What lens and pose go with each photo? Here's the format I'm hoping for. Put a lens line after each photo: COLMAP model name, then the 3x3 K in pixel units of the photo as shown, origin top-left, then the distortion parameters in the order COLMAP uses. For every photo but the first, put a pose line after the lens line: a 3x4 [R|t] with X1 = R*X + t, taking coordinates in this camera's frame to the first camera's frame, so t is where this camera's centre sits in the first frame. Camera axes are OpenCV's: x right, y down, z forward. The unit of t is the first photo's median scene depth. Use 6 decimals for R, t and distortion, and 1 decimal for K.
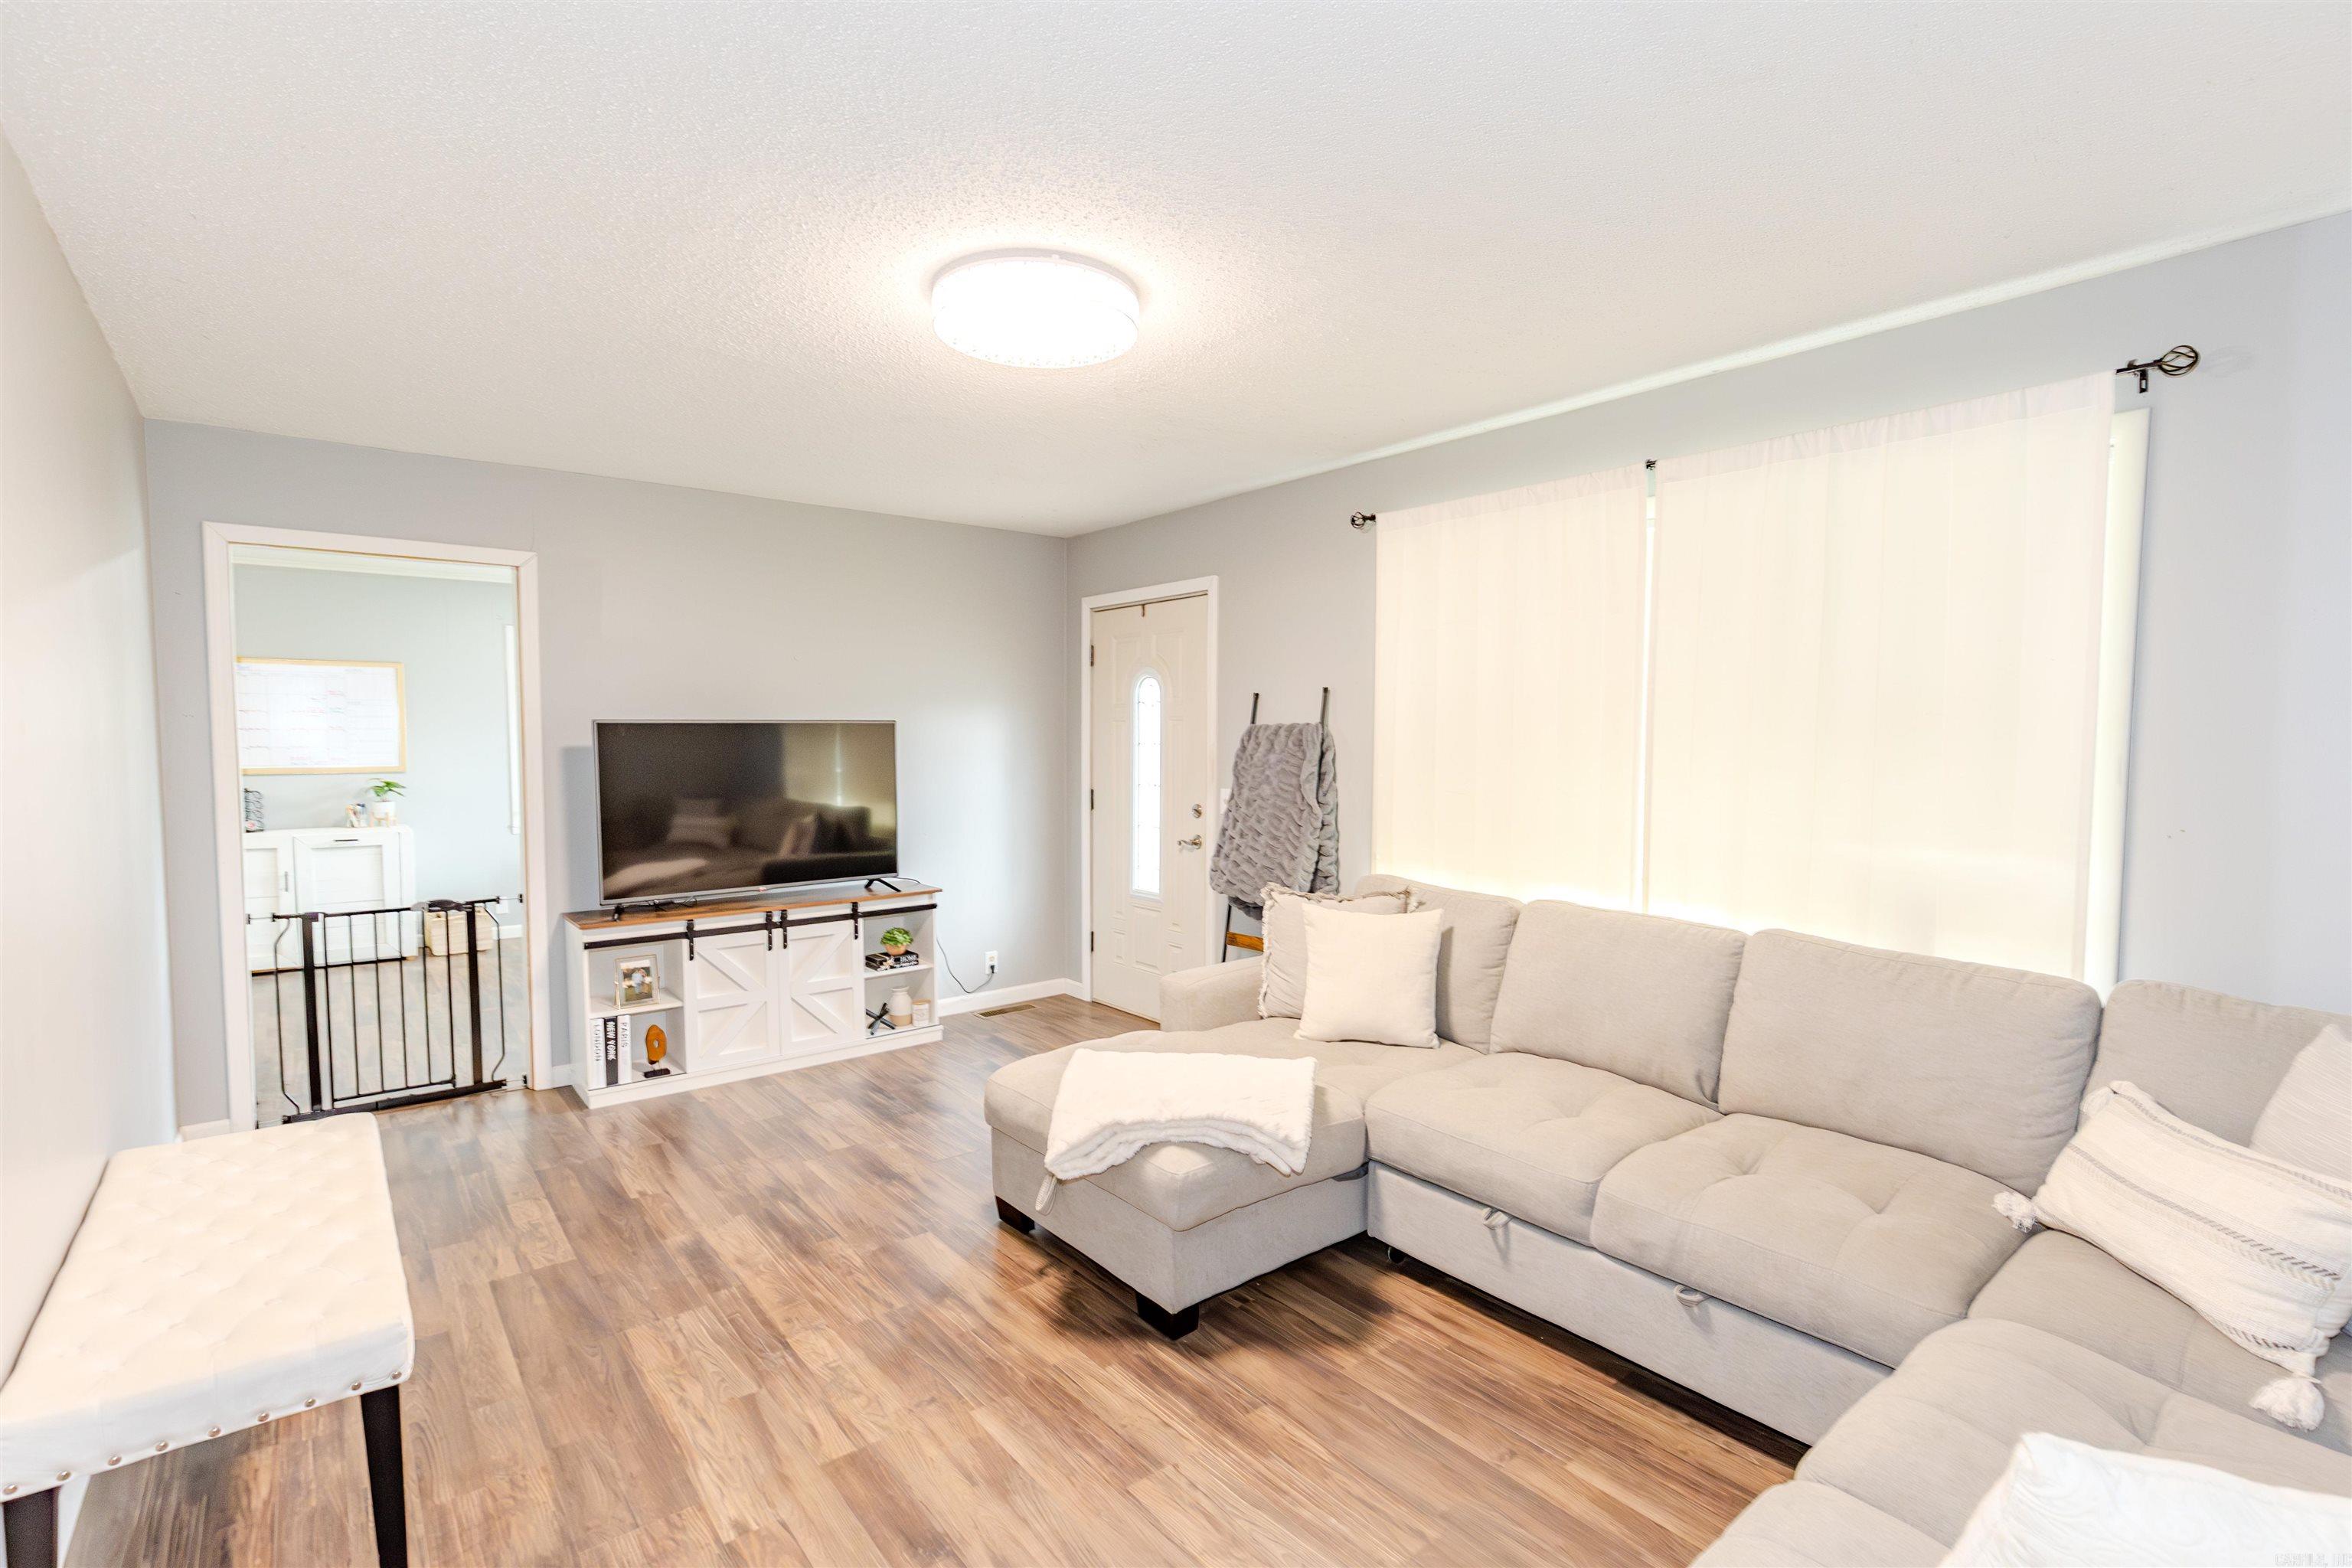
lens RADIAL K [[1062.7, 0, 1165.3], [0, 1062.7, 793.6], [0, 0, 1]] dist [0.006471, -0.000434]
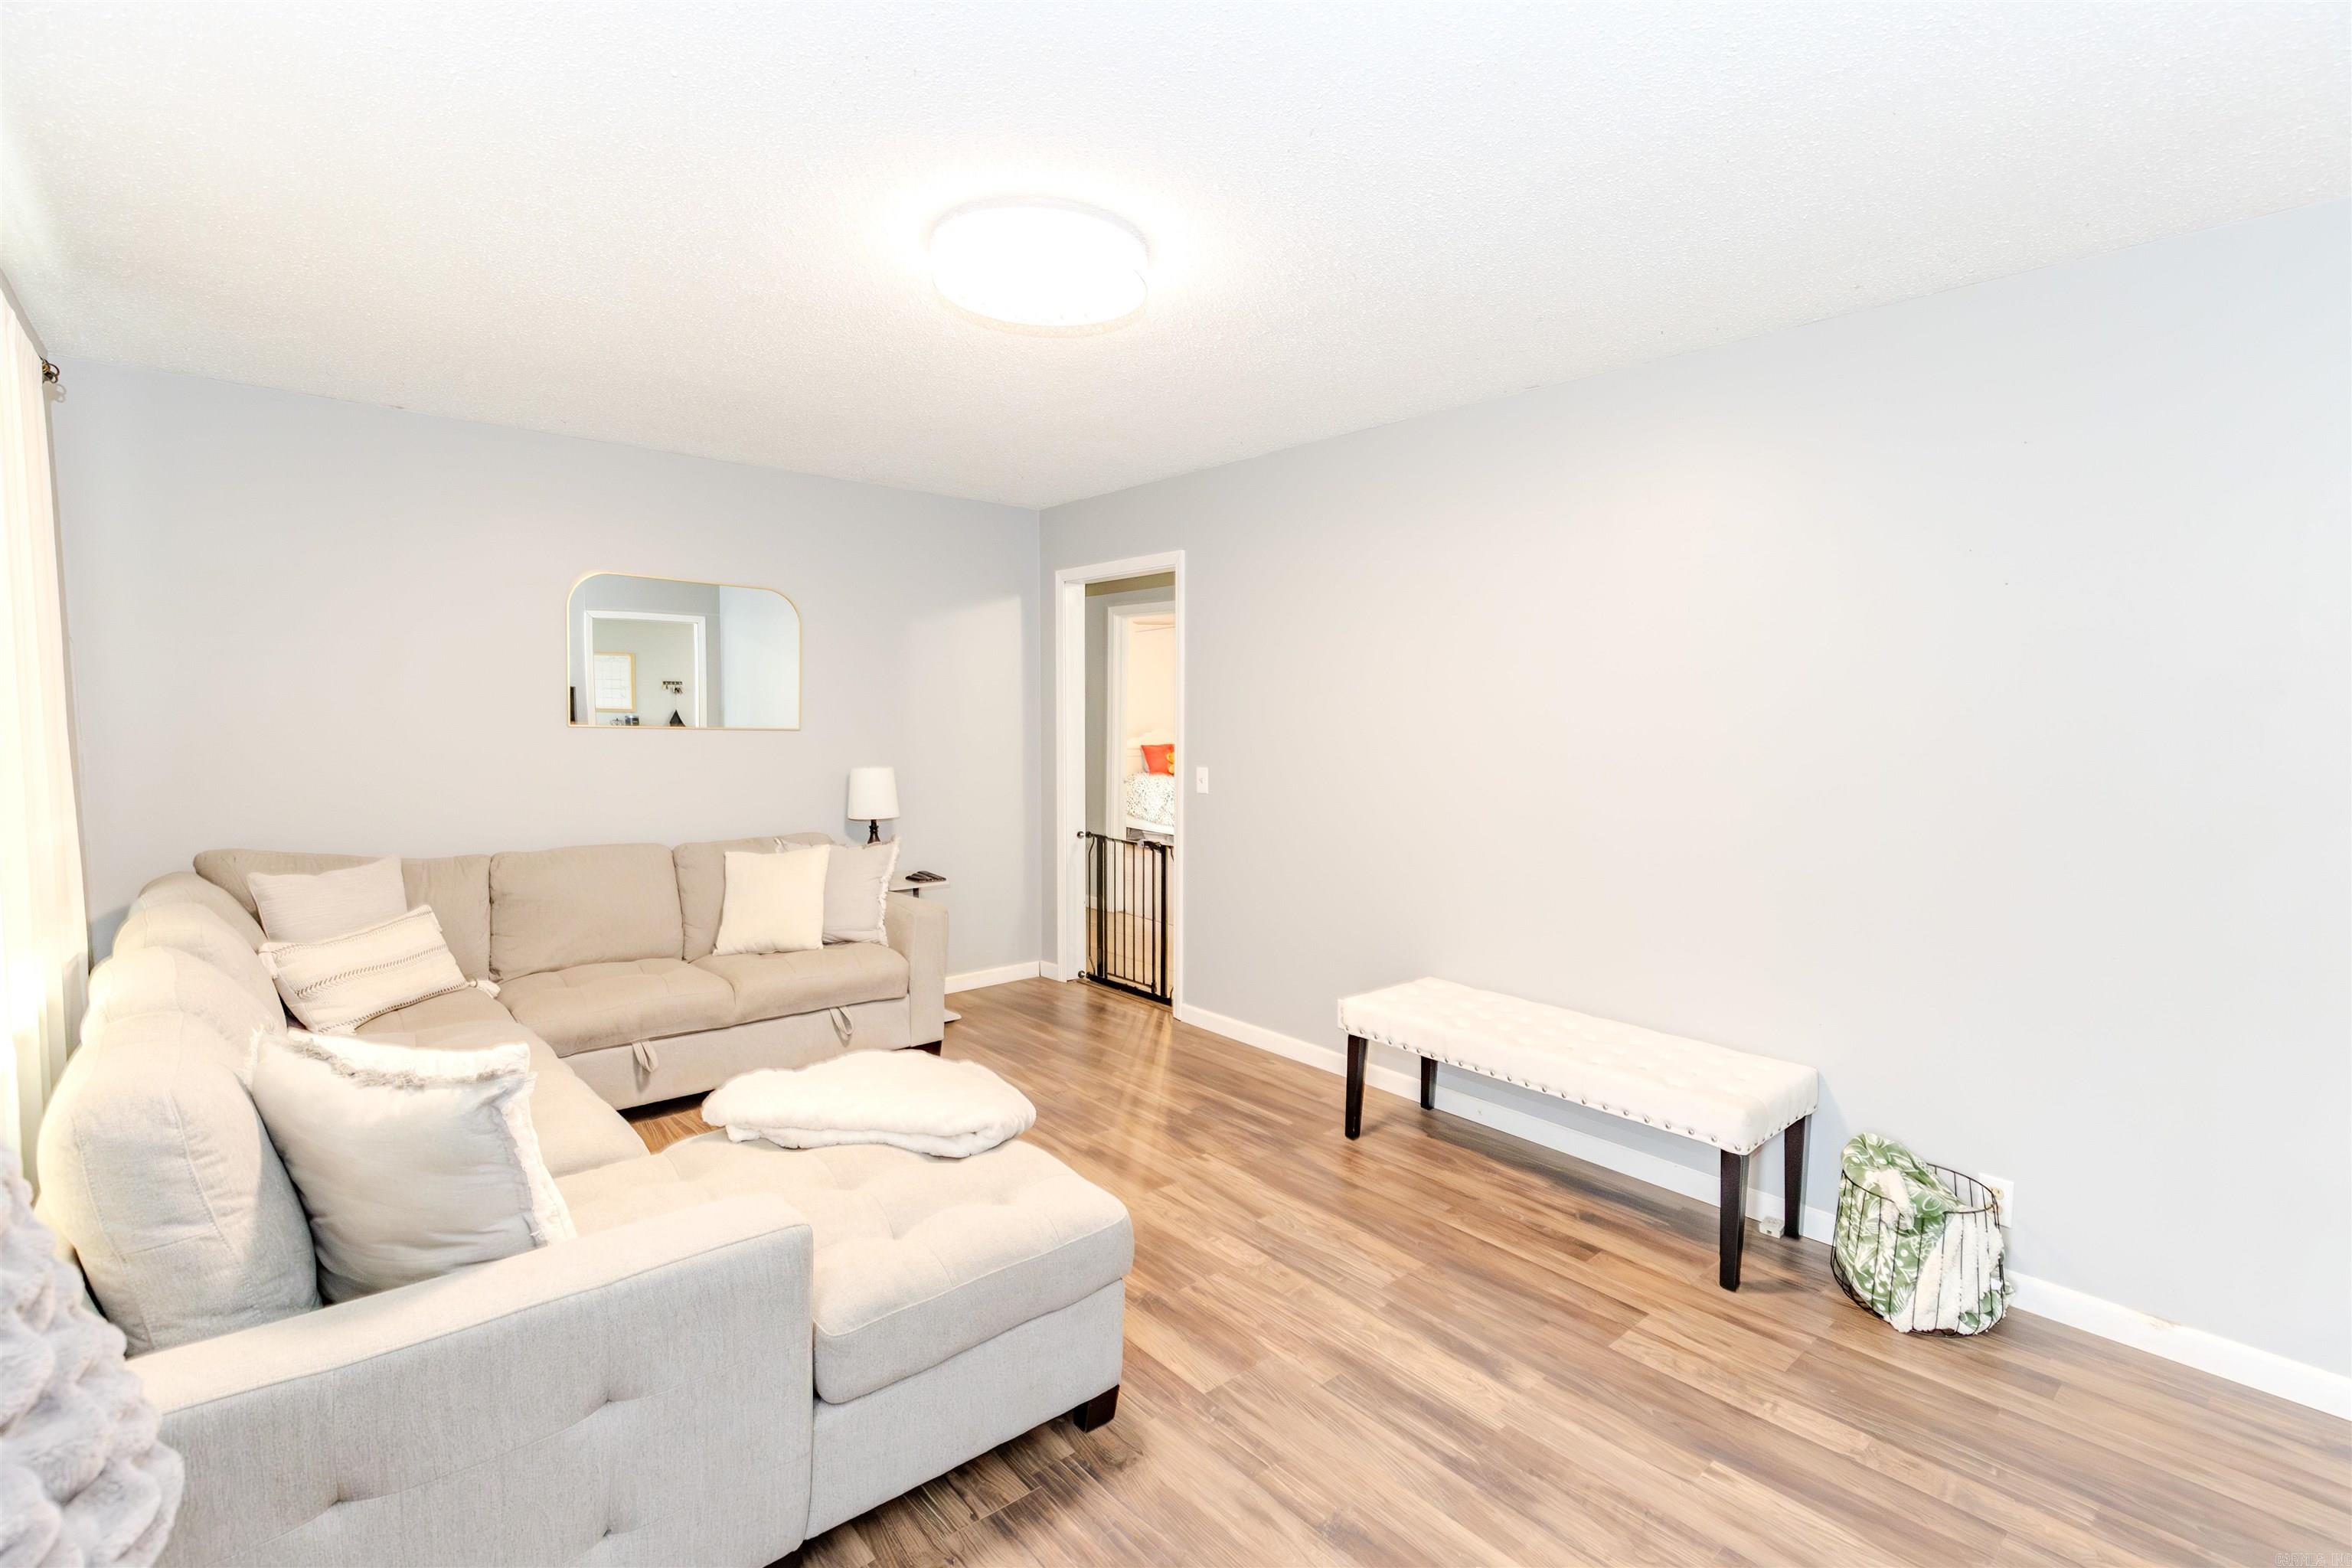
lens RADIAL K [[1062.7, 0, 1165.3], [0, 1062.7, 793.6], [0, 0, 1]] dist [0.006471, -0.000434]
pose [[-0.999272, -0.005135, -0.037810, -0.175805], [-0.009798, 0.992208, 0.124203, -0.092502], [0.036878, 0.124483, -0.991536, 1.775296]]
